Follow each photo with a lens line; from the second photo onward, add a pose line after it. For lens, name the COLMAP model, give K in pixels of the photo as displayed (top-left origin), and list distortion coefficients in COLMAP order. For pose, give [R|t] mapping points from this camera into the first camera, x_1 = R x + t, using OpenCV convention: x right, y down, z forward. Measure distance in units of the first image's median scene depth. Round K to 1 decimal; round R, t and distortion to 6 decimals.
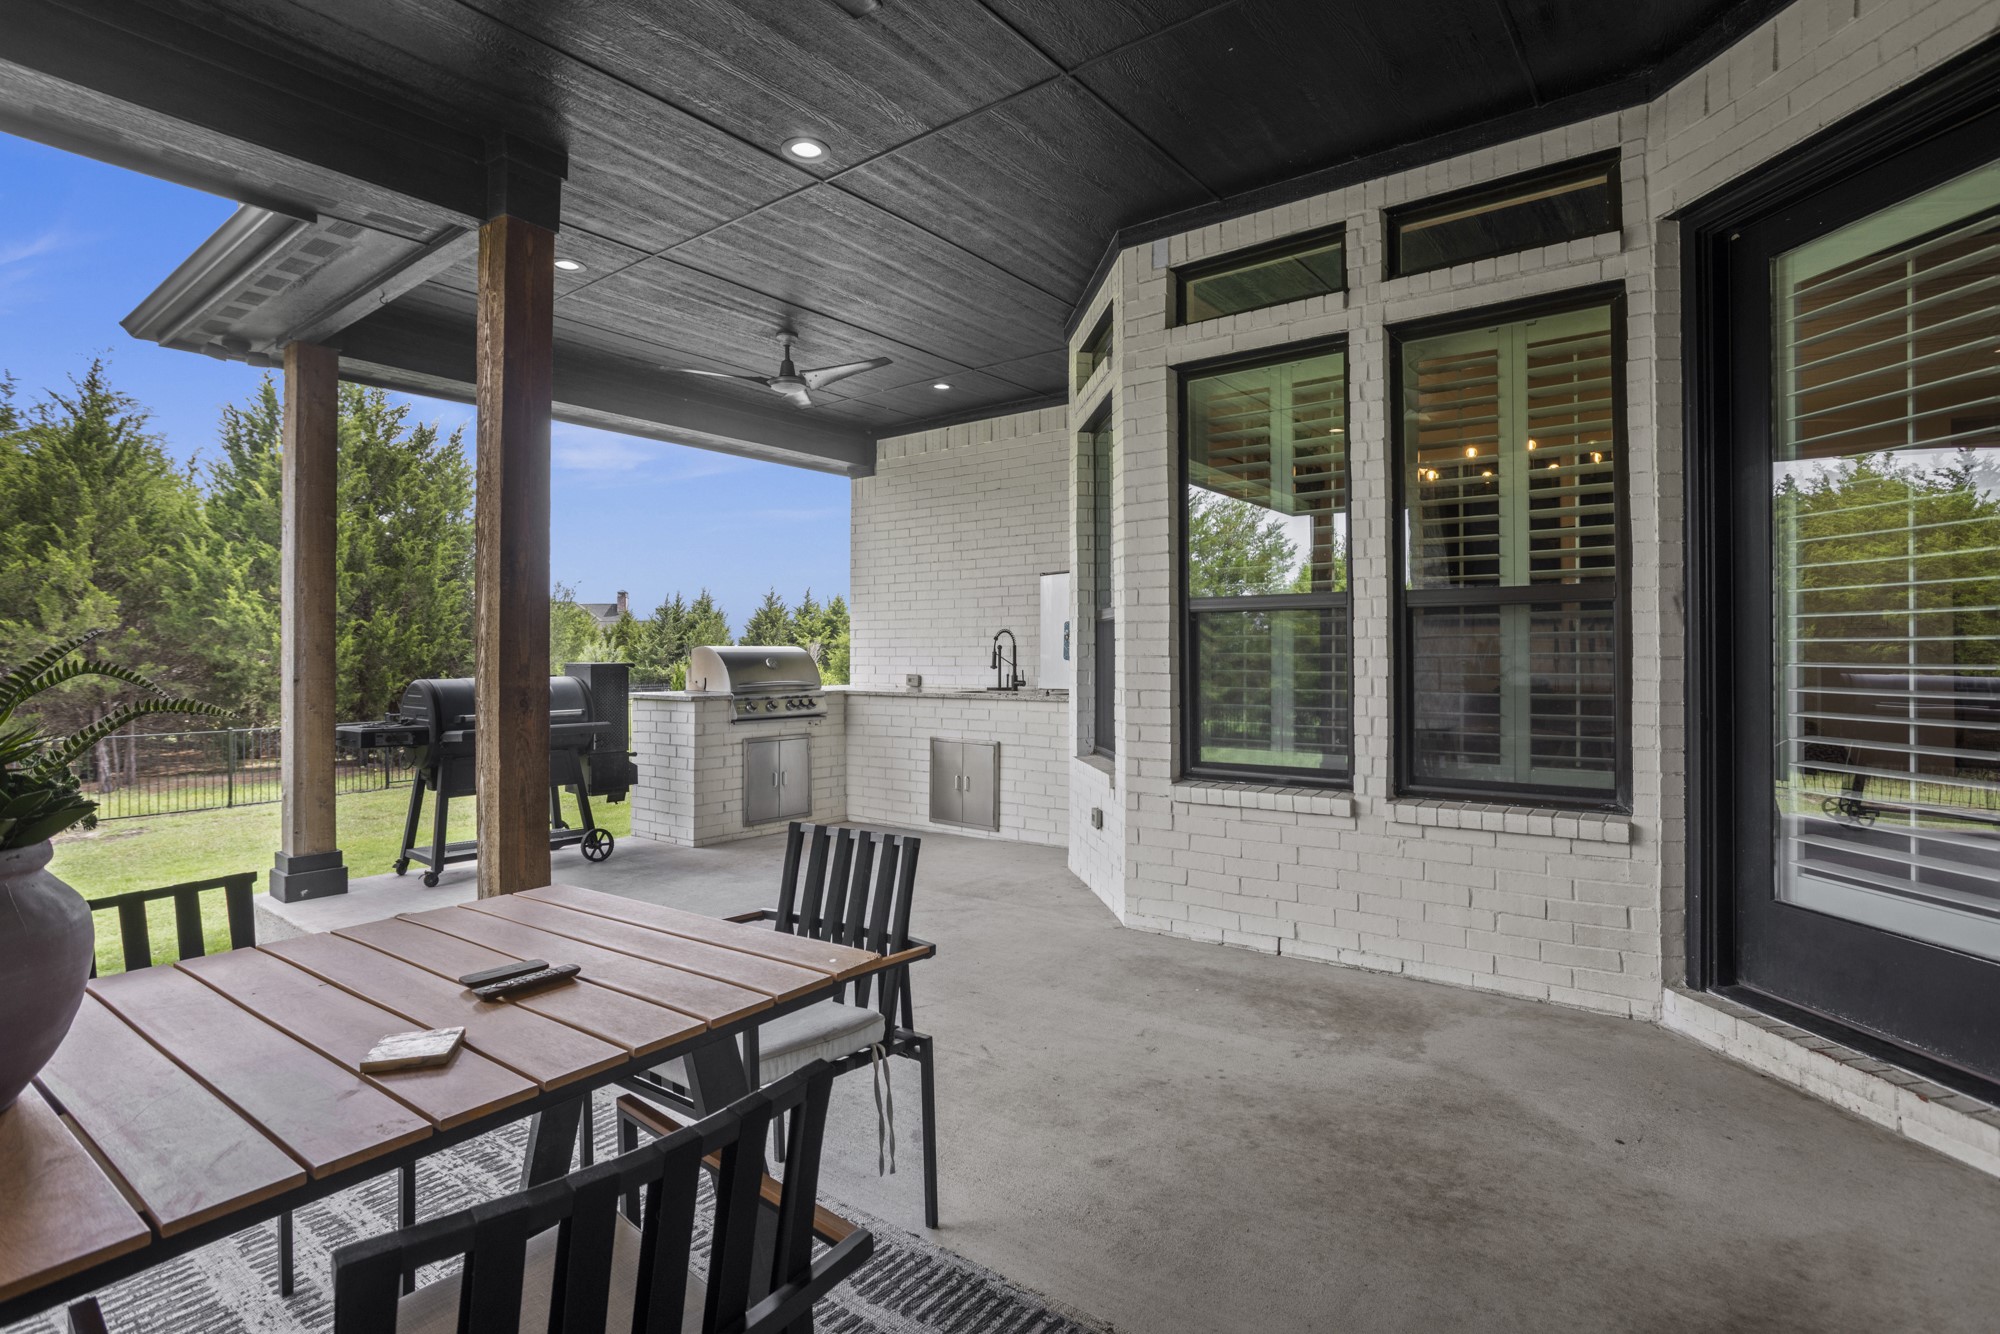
lens RADIAL K [[971.7, 0, 974.0], [0, 971.7, 645.6], [0, 0, 1]] dist [-0.009948, 0.002010]
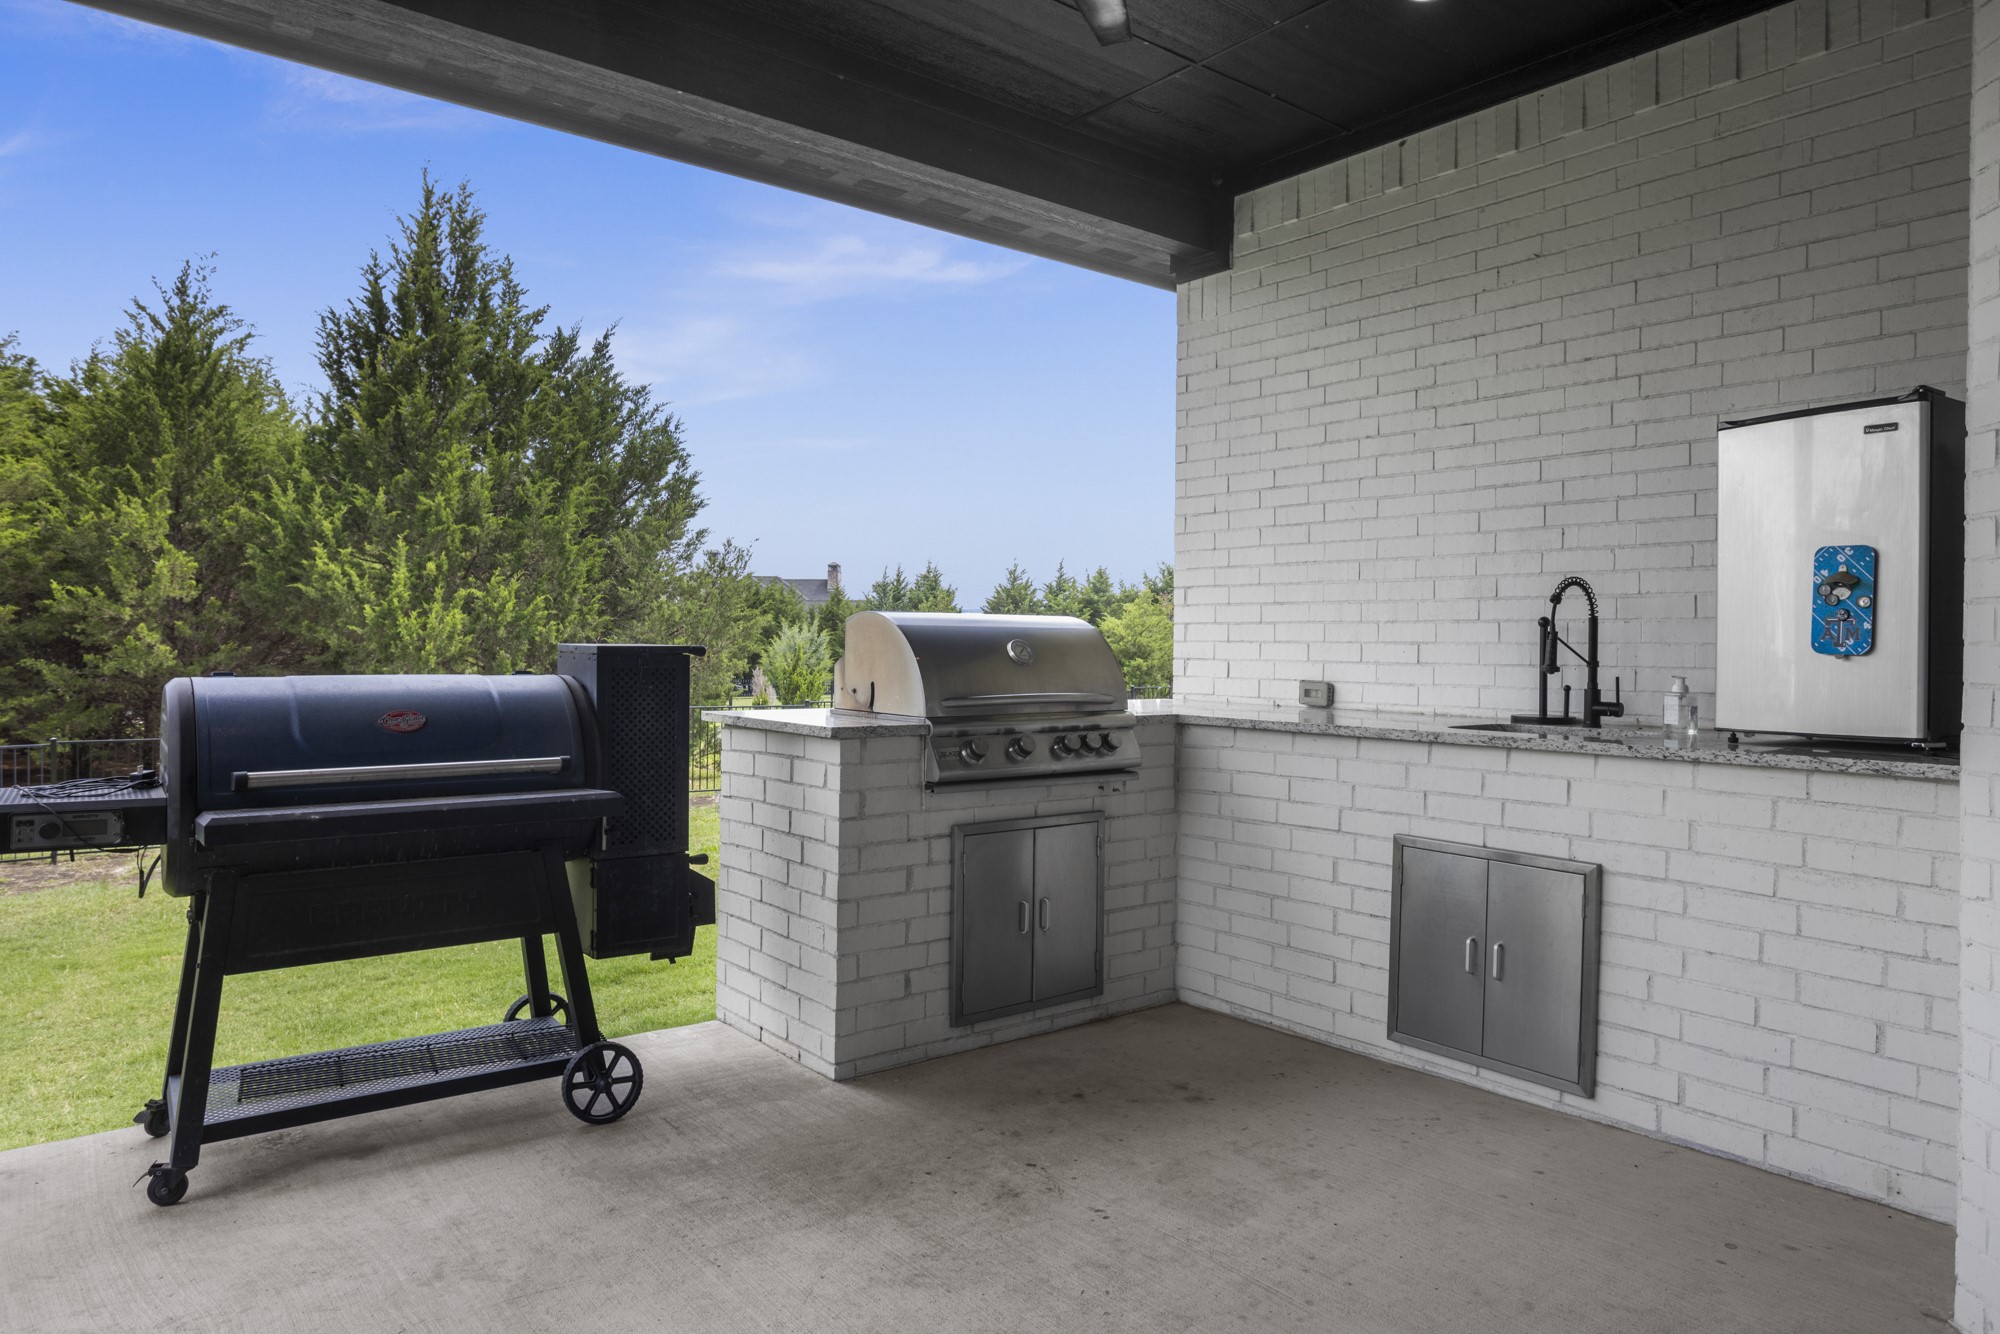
lens RADIAL K [[1166.7, 0, 997.4], [0, 1166.7, 656.1], [0, 0, 1]] dist [-0.002674, -0.000765]
pose [[0.975942, 0.015312, -0.217493, -0.089921], [-0.011785, 0.999777, 0.017508, 0.009839], [0.217712, -0.014524, 0.975905, 0.421057]]
